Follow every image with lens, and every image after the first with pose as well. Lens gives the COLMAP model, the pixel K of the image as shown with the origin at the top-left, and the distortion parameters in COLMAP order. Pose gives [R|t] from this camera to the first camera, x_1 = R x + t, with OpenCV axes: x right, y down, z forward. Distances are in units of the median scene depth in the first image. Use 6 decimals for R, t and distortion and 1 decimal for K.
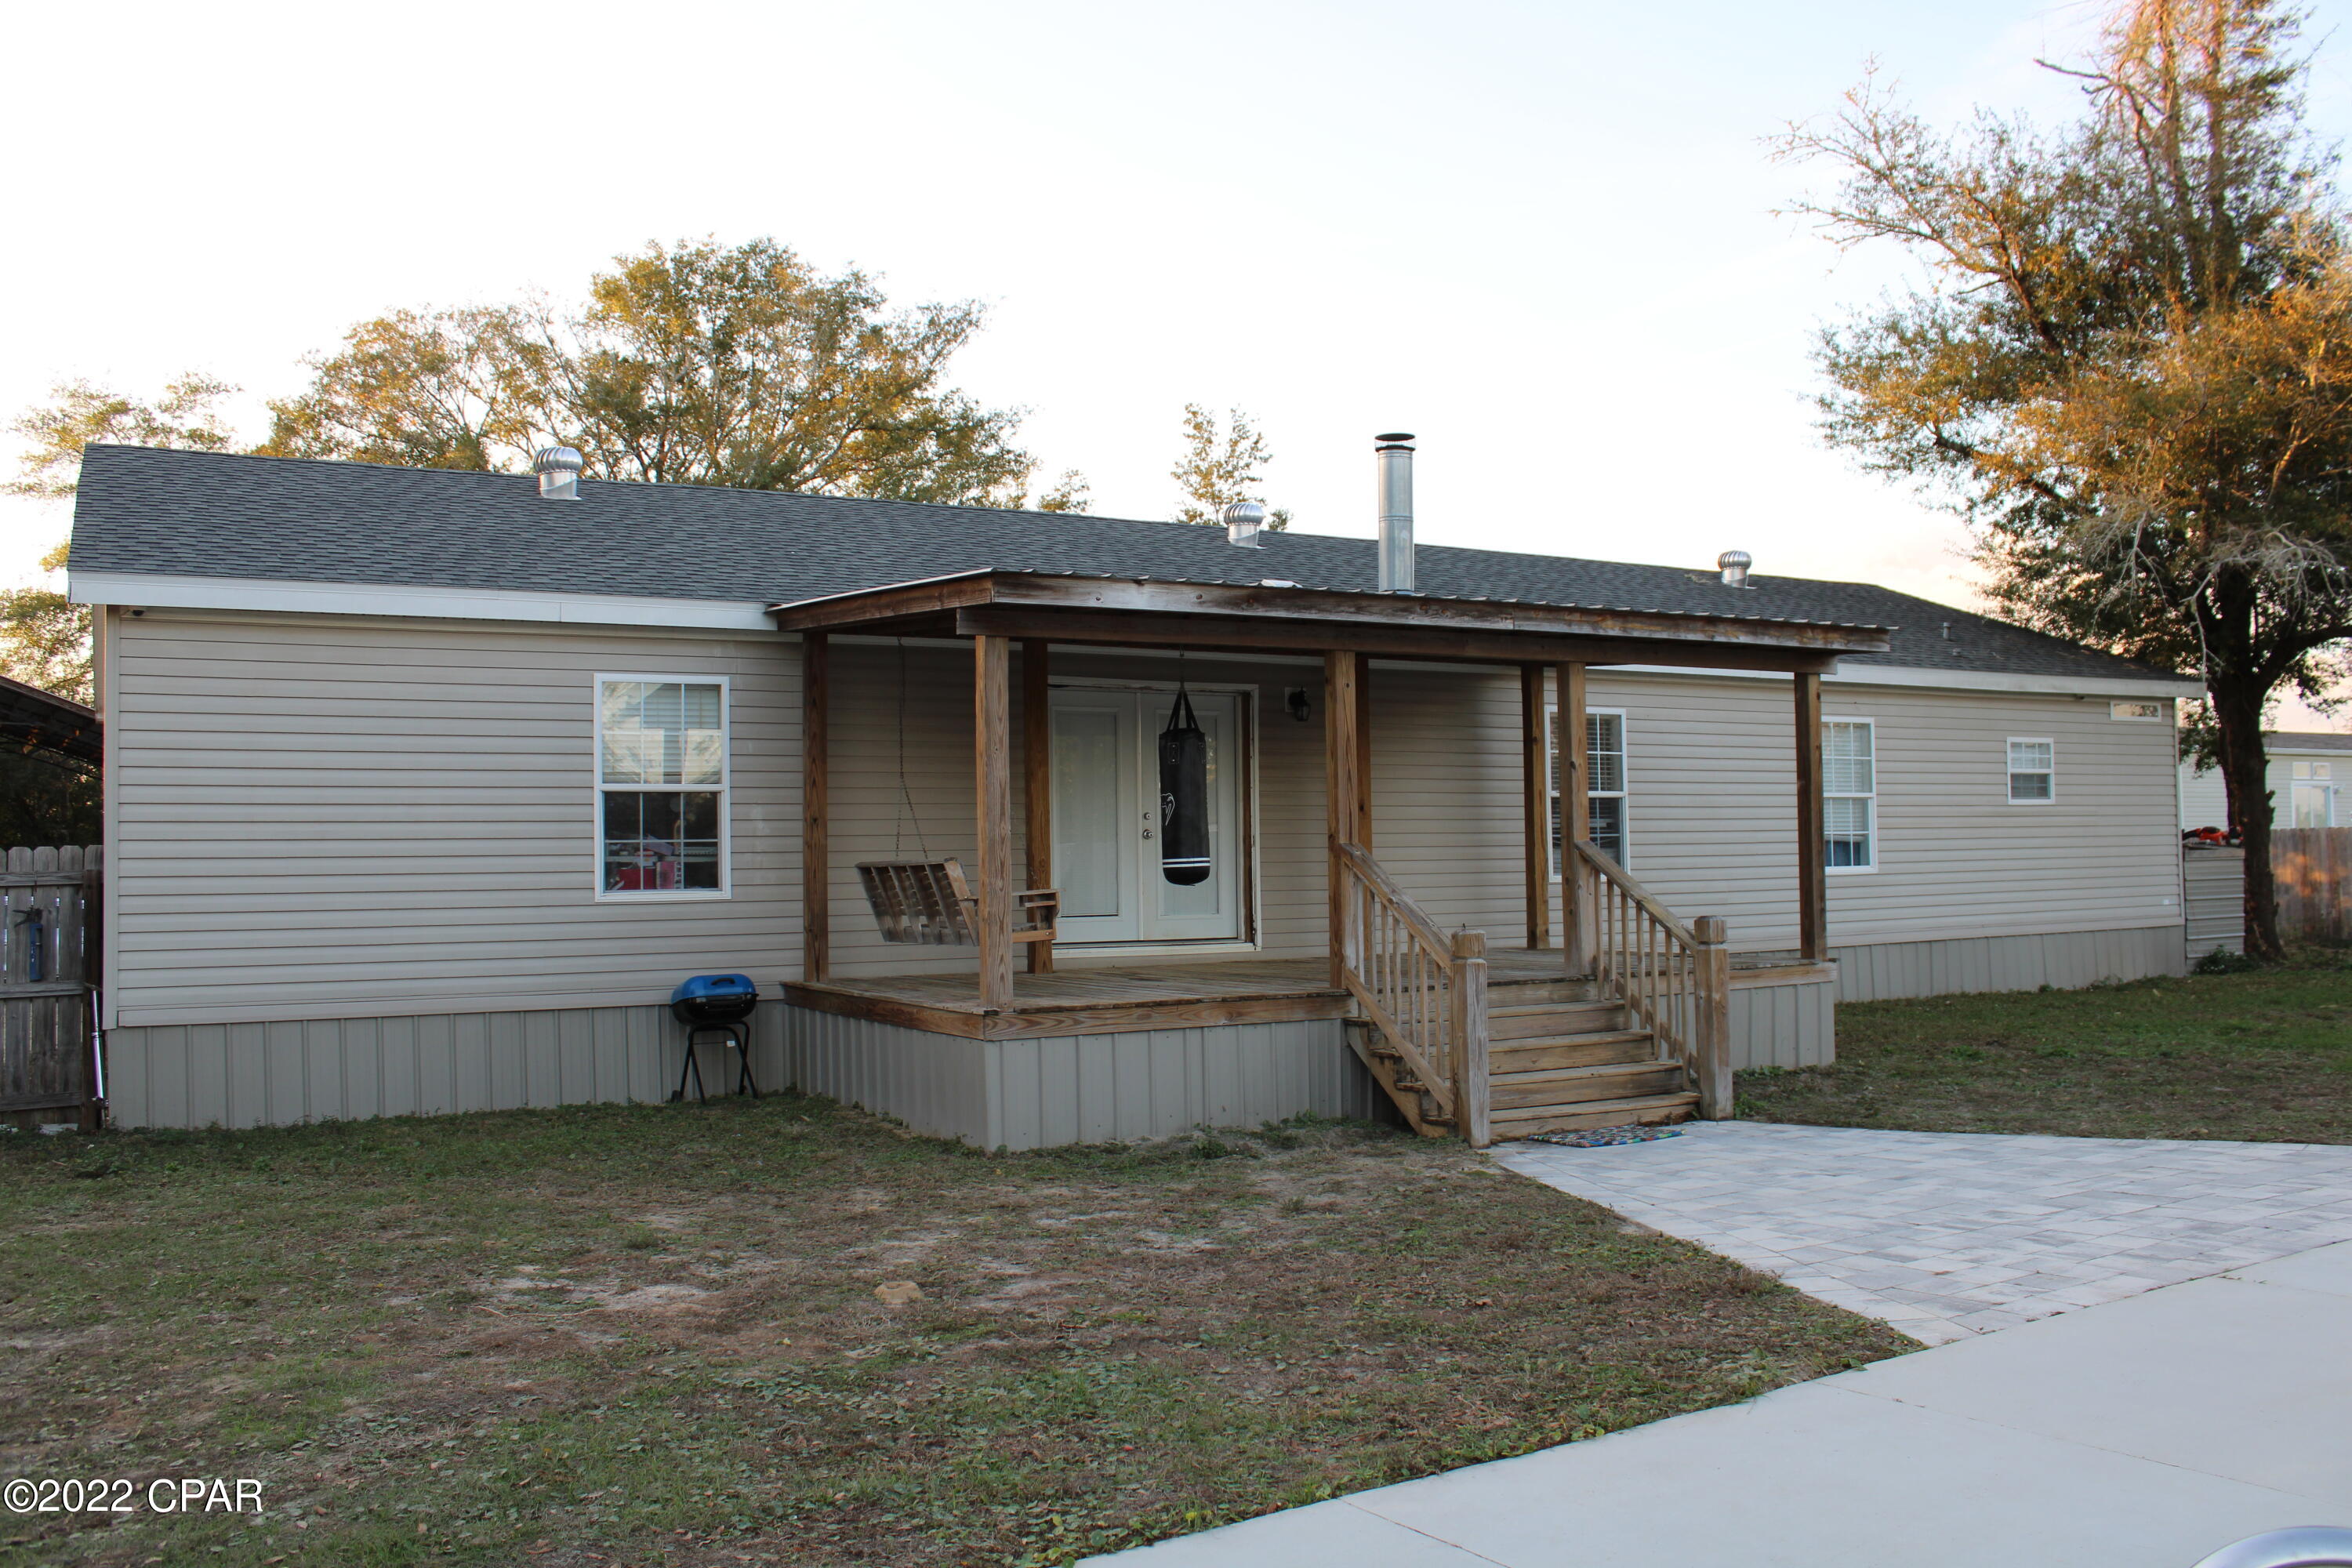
lens RADIAL K [[1951.1, 0, 1228.4], [0, 1951.1, 803.6], [0, 0, 1]] dist [-0.161617, 0.125277]
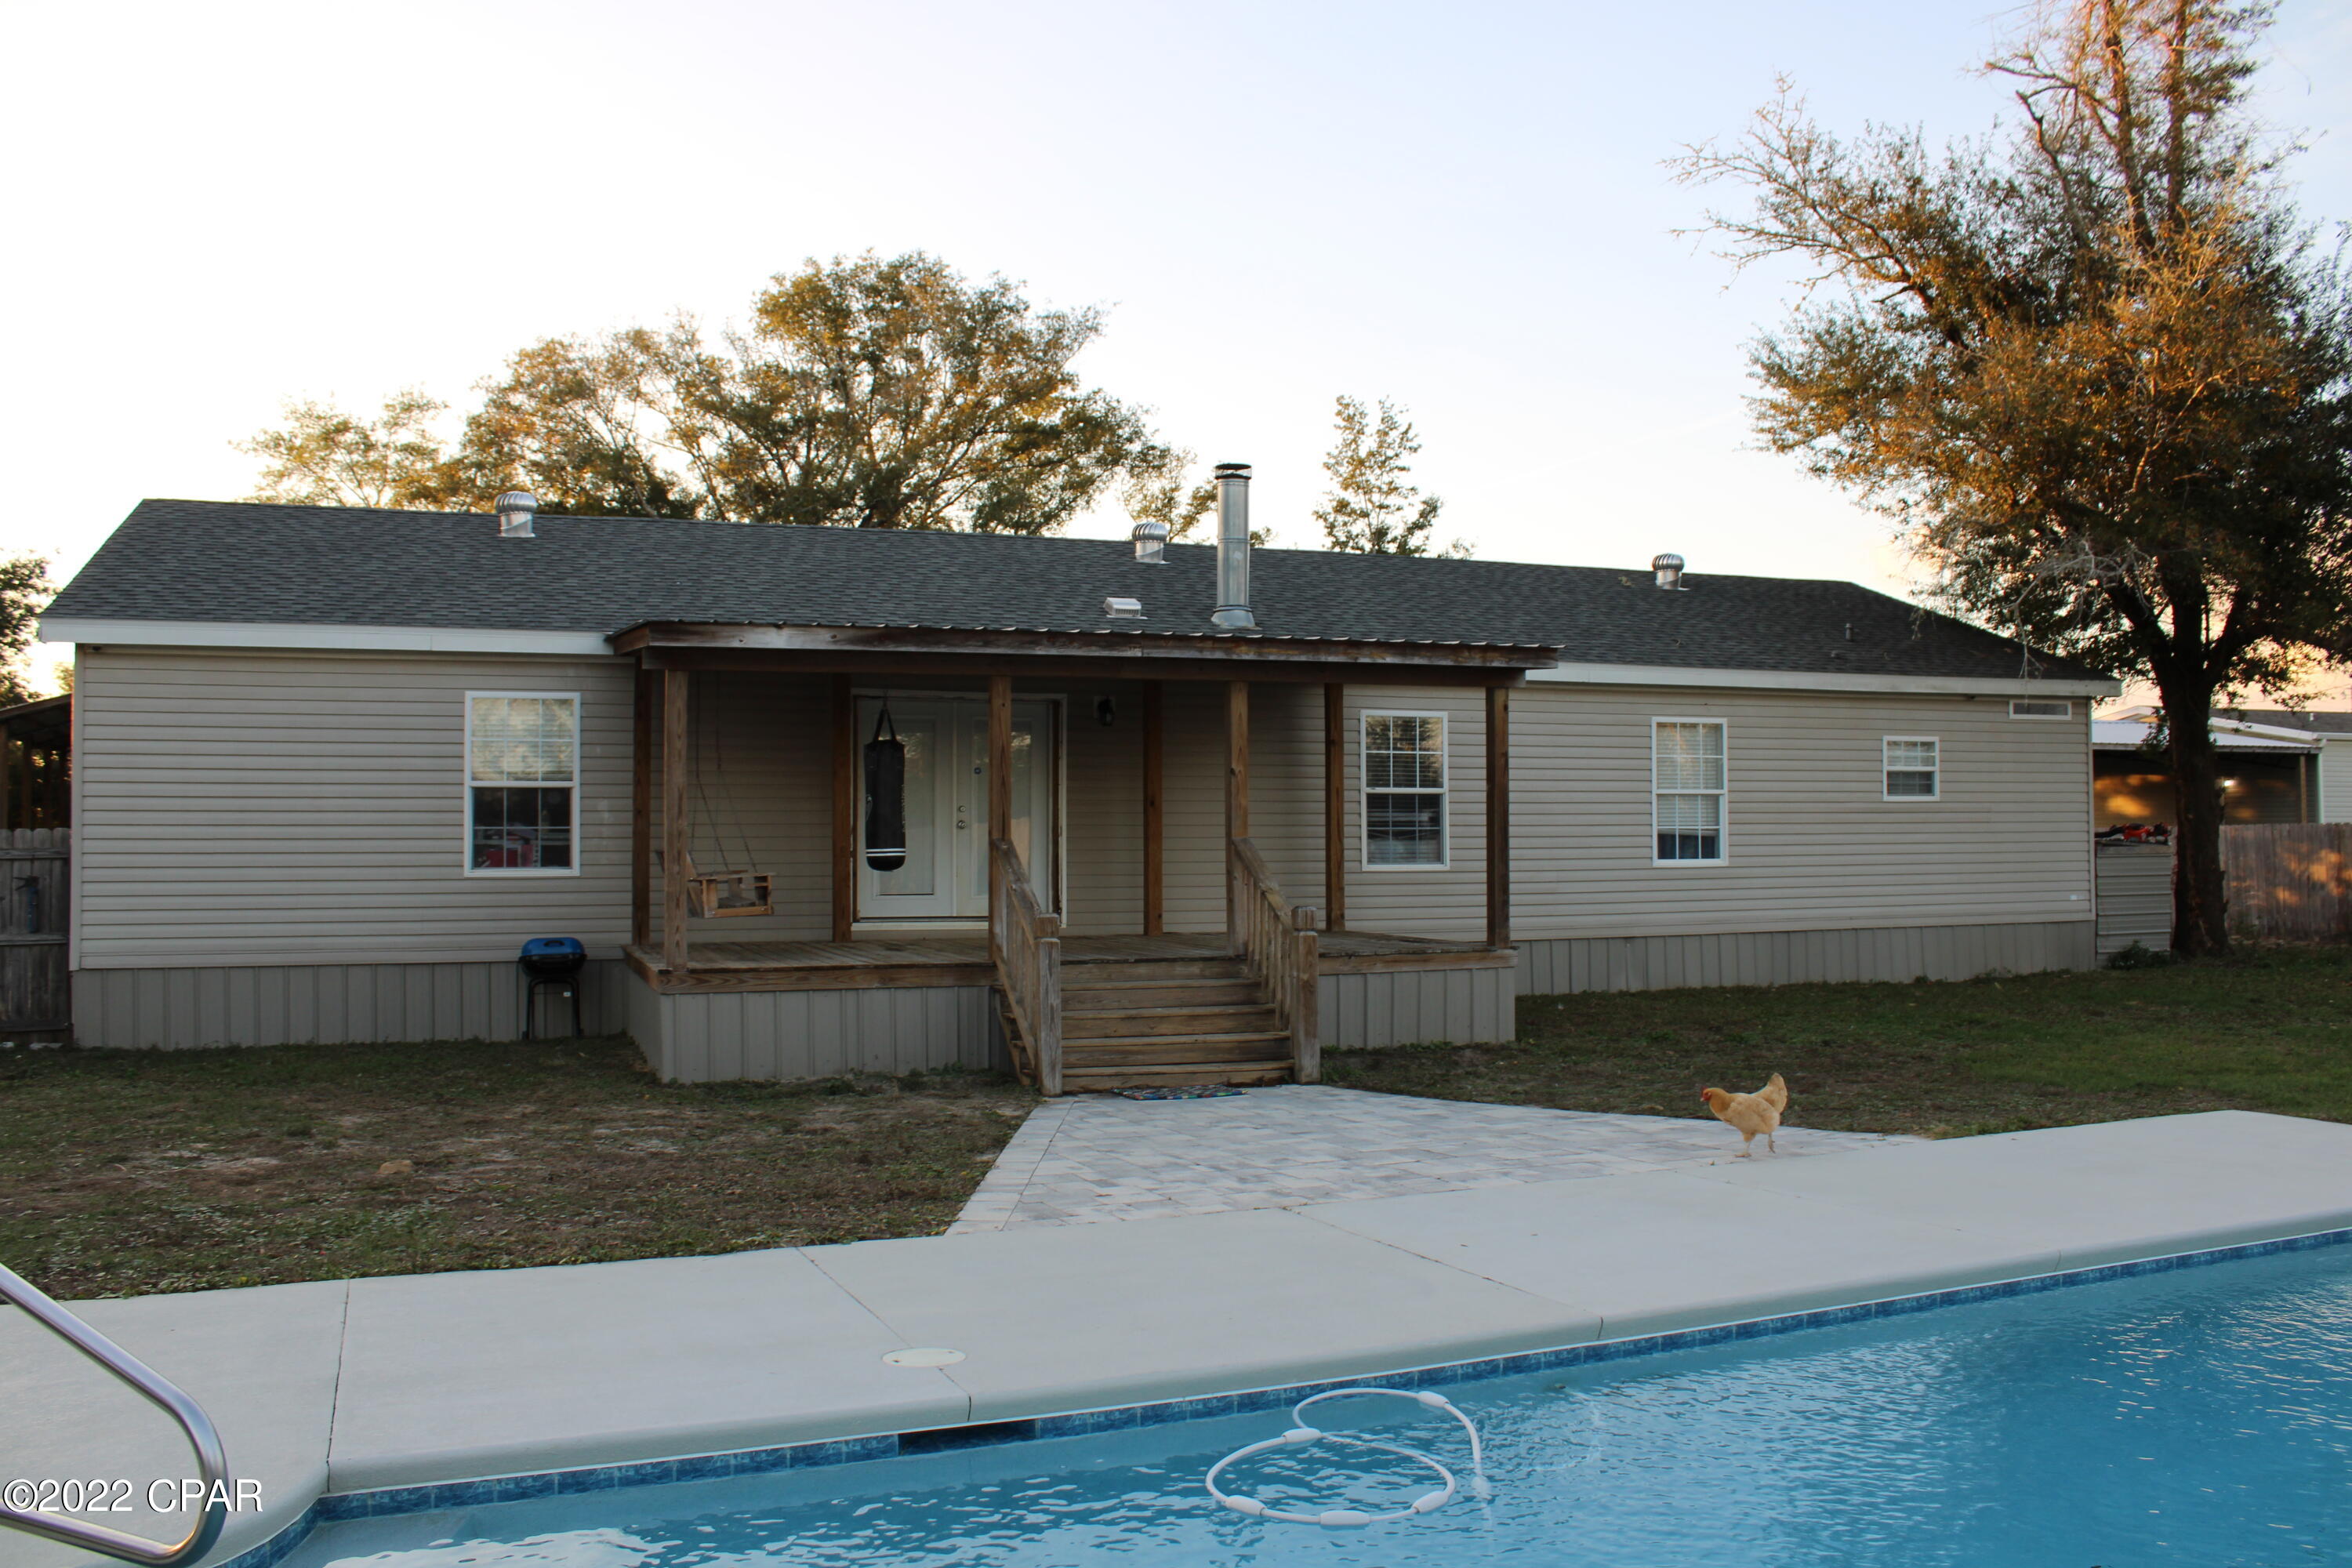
lens RADIAL K [[1951.1, 0, 1220.1], [0, 1951.1, 805.4], [0, 0, 1]] dist [-0.161617, 0.125277]
pose [[0.987176, 0.009706, -0.159338, 0.274112], [-0.007204, 0.999842, 0.016273, -0.014388], [0.159471, -0.014917, 0.987090, -0.105935]]
